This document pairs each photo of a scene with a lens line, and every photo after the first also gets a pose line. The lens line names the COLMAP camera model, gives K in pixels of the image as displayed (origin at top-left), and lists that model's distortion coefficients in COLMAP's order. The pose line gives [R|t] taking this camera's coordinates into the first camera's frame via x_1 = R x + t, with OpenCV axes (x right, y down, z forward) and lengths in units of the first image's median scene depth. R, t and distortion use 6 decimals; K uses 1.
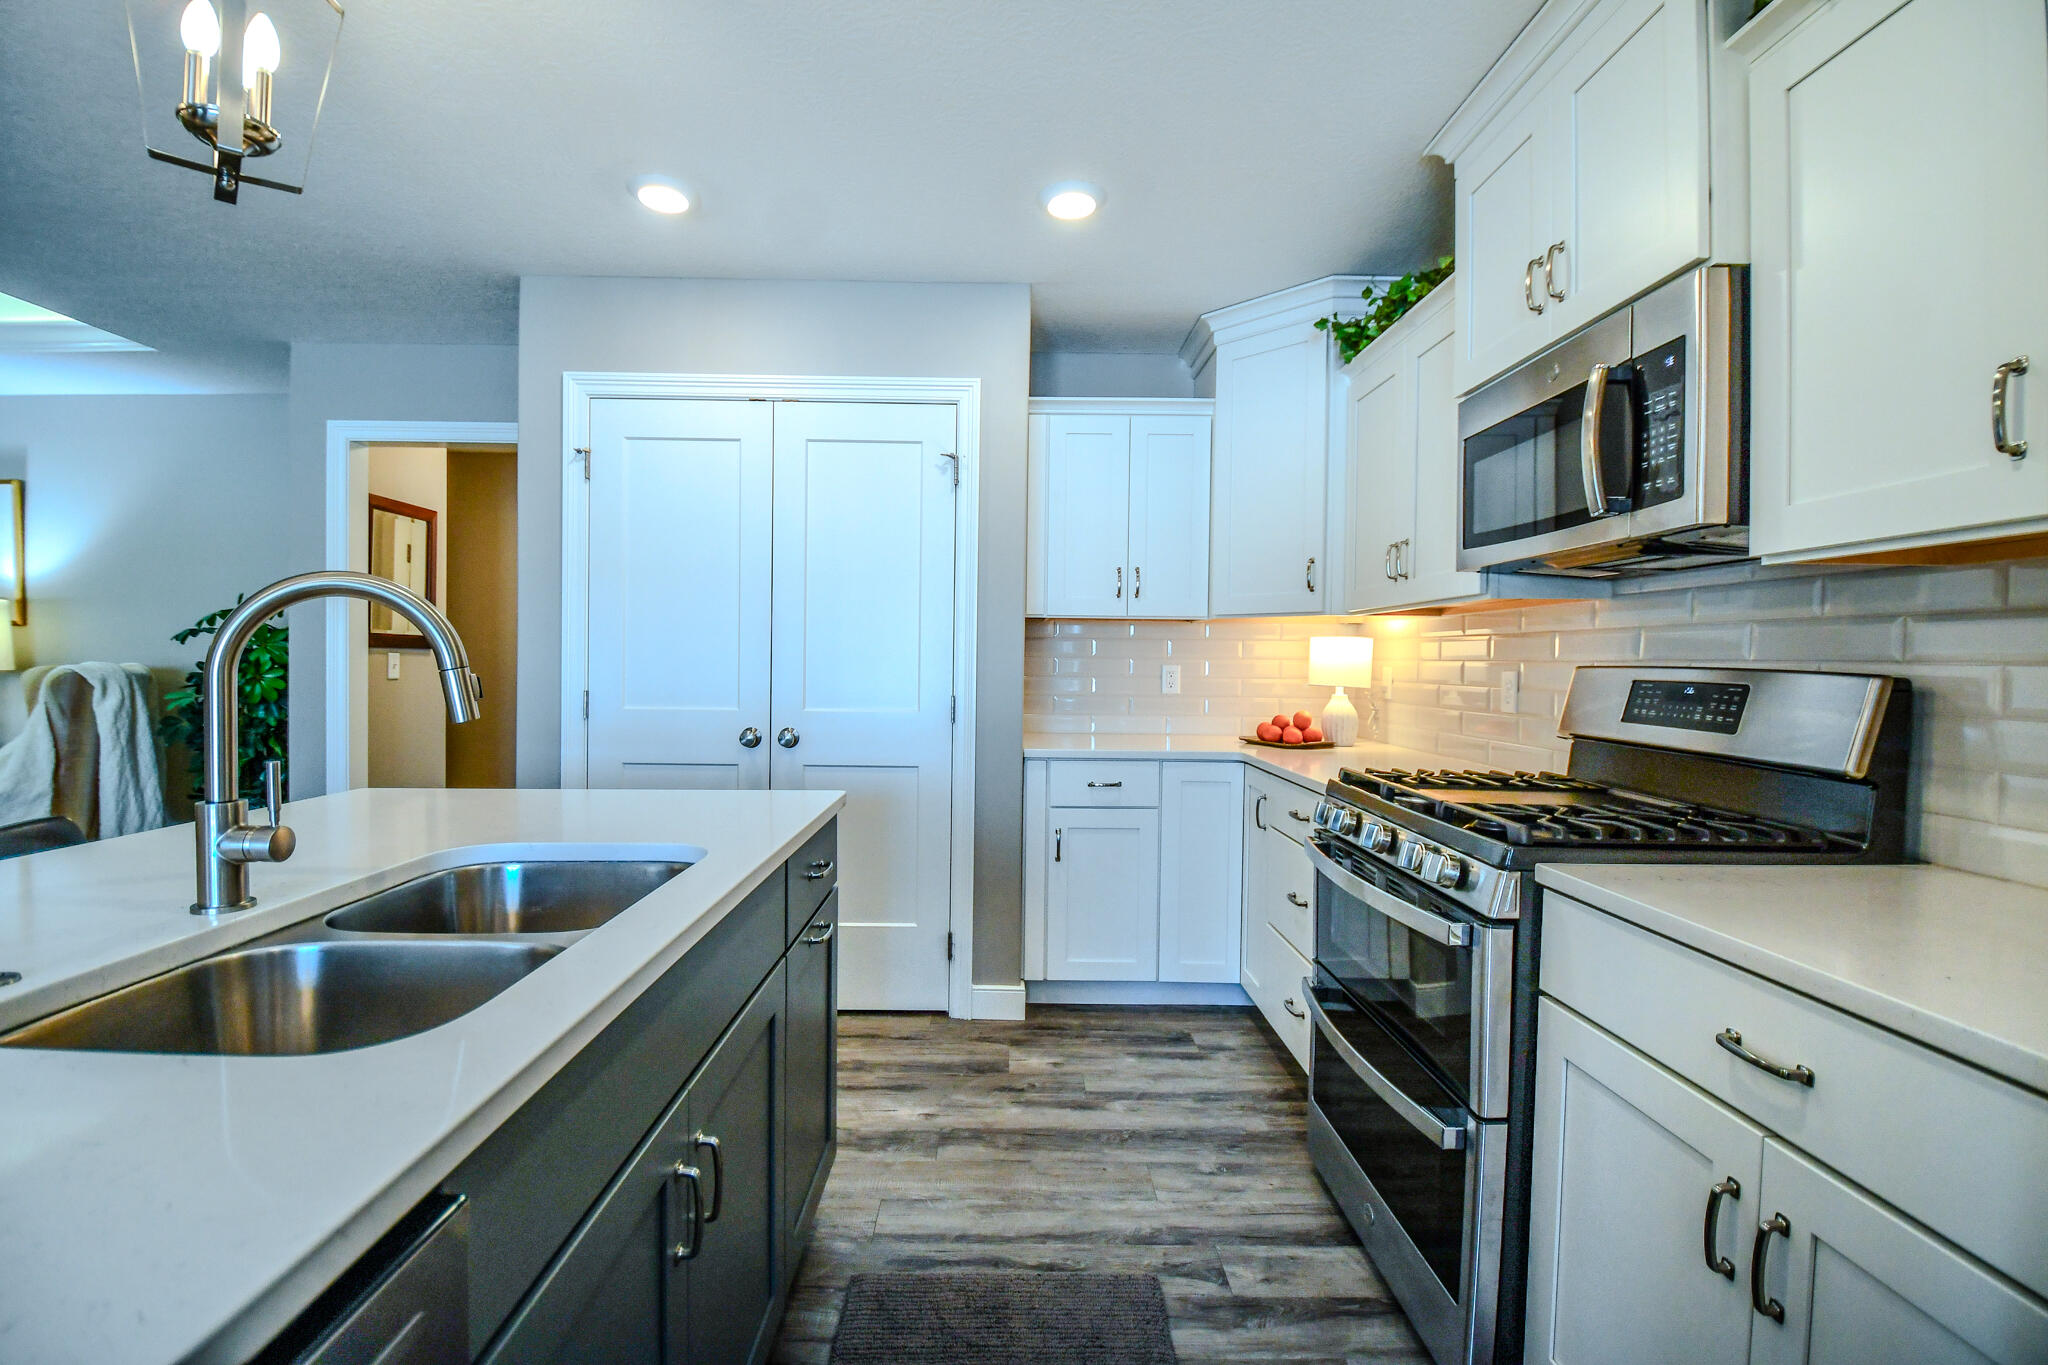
lens RADIAL K [[892.0, 0, 1008.7], [0, 892.0, 676.2], [0, 0, 1]] dist [0.019344, -0.026359]
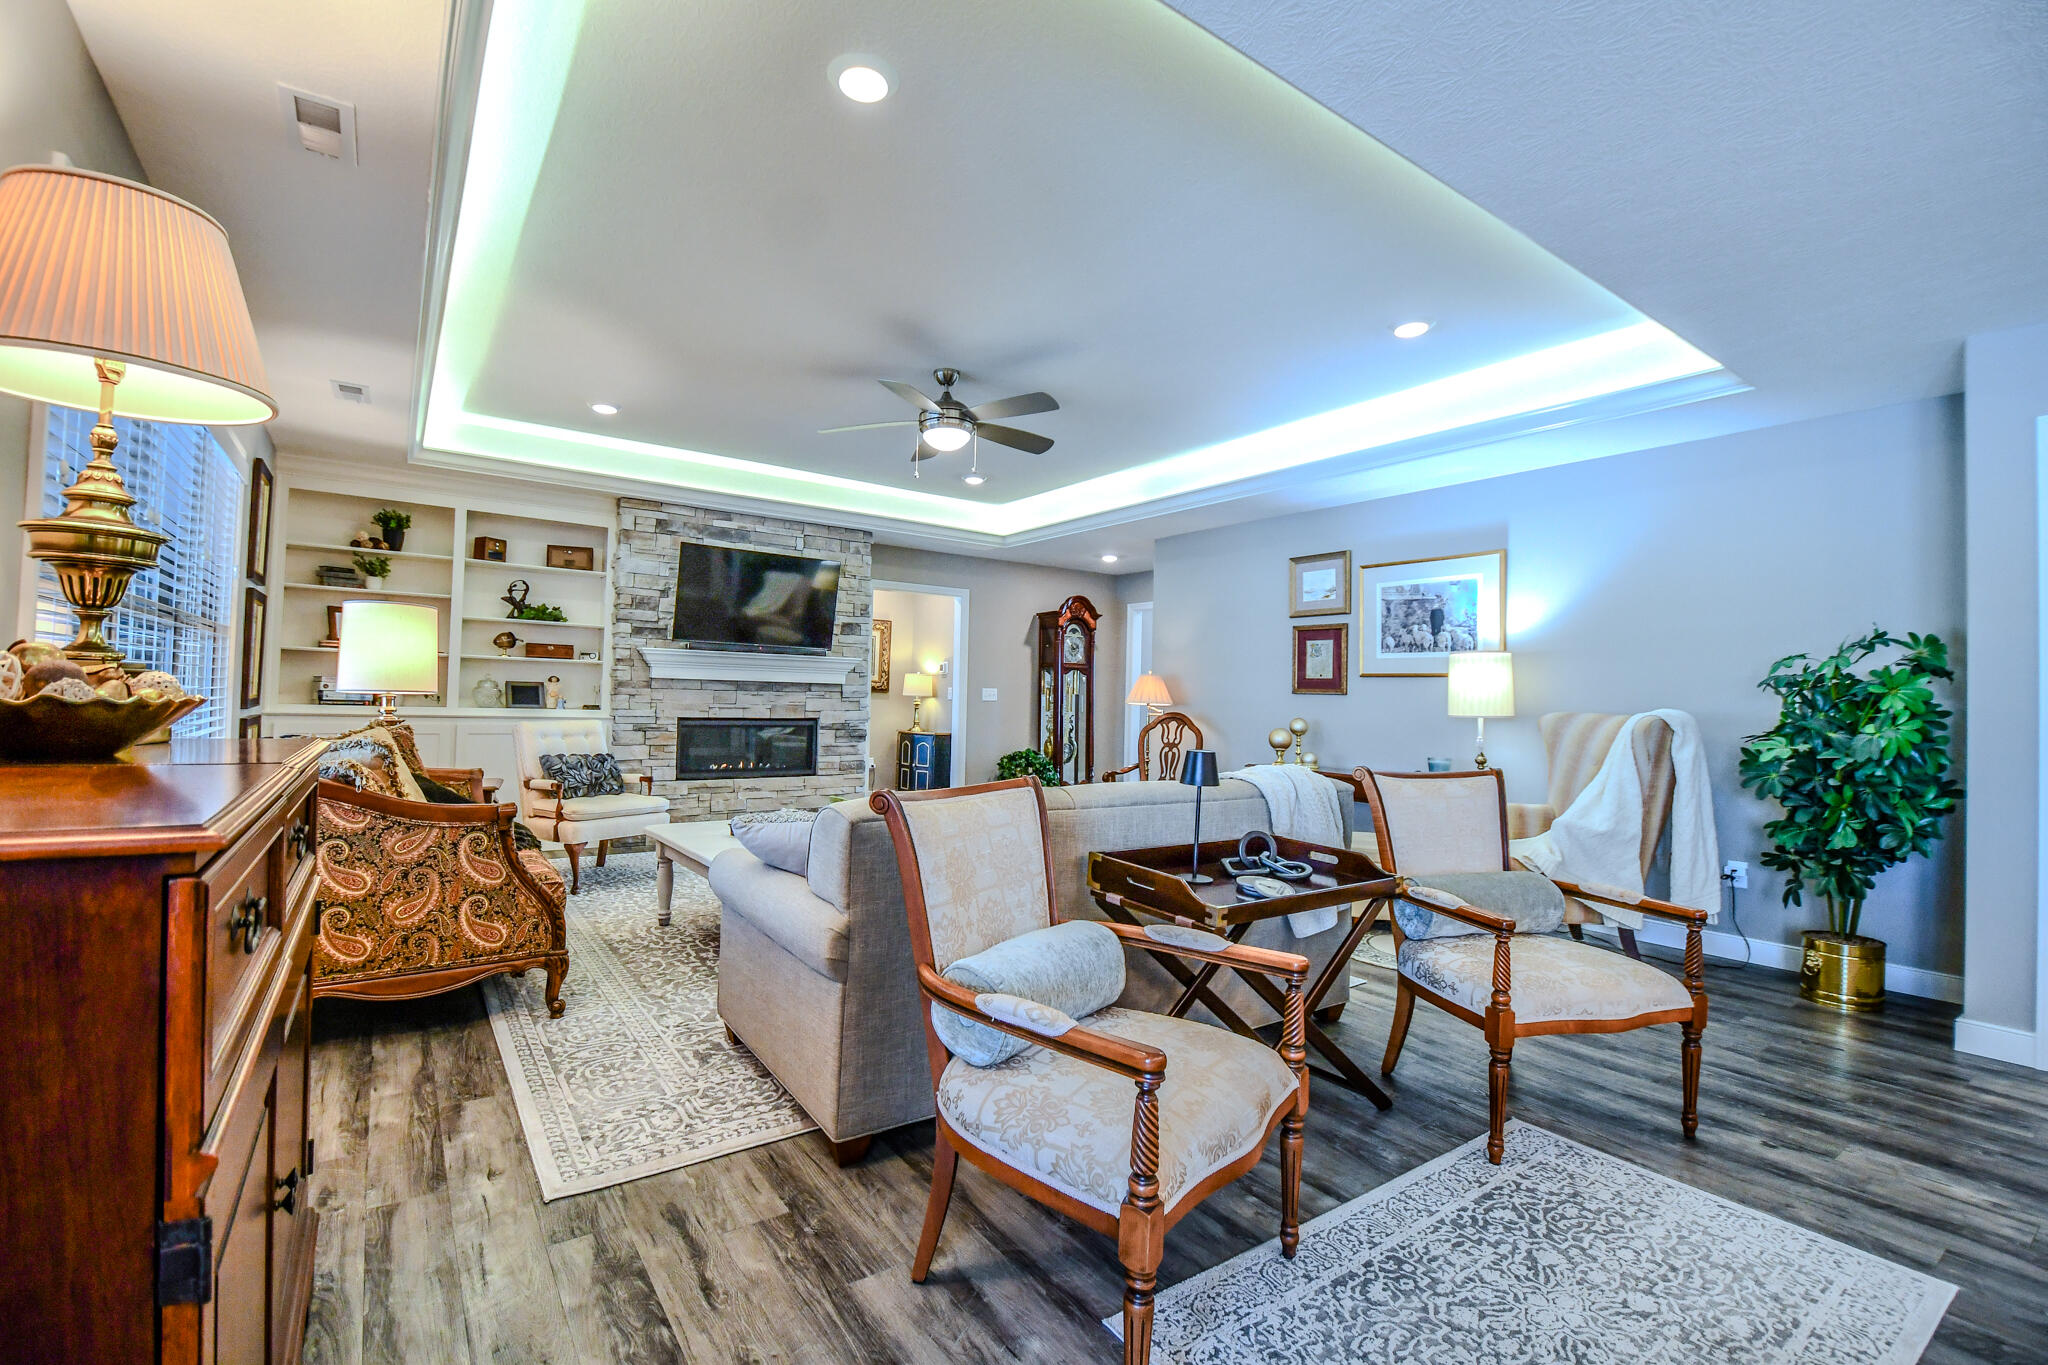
lens RADIAL K [[892.0, 0, 1008.7], [0, 892.0, 676.2], [0, 0, 1]] dist [0.019344, -0.026359]
pose [[0.563824, -0.016949, -0.825721, -0.974645], [-0.036409, 0.998307, -0.045353, 0.034850], [0.825092, 0.055635, 0.562253, -0.320412]]
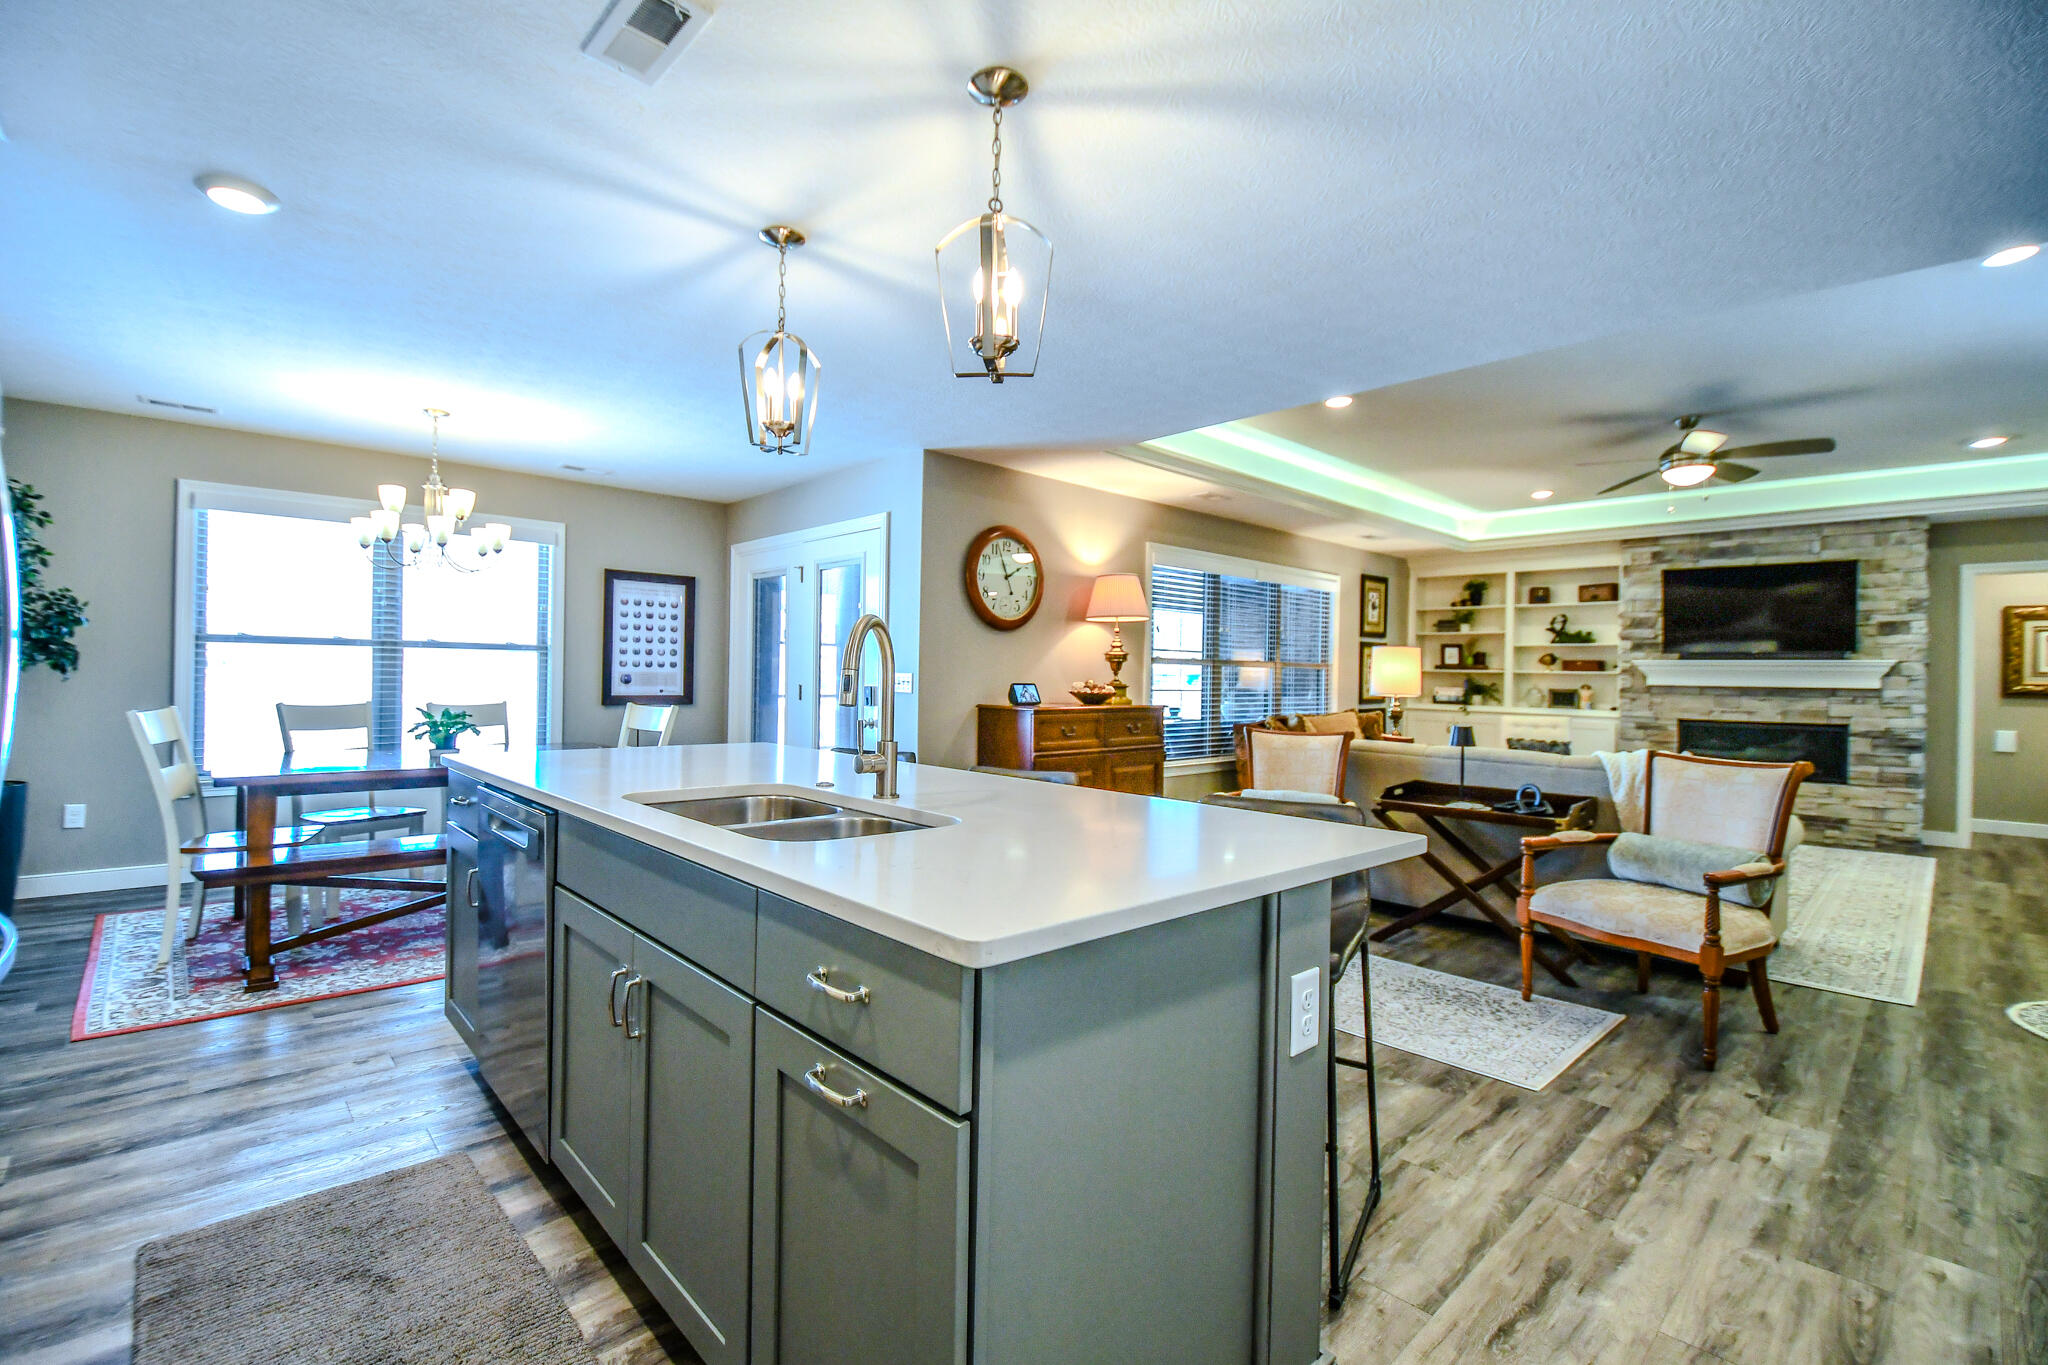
lens RADIAL K [[893.5, 0, 1009.5], [0, 893.5, 677.3], [0, 0, 1]] dist [0.005019, -0.017259]
pose [[-0.735443, -0.022854, -0.677201, 0.094968], [-0.039006, 0.999202, 0.008641, -0.008760], [0.676463, 0.032770, -0.735747, 1.117225]]
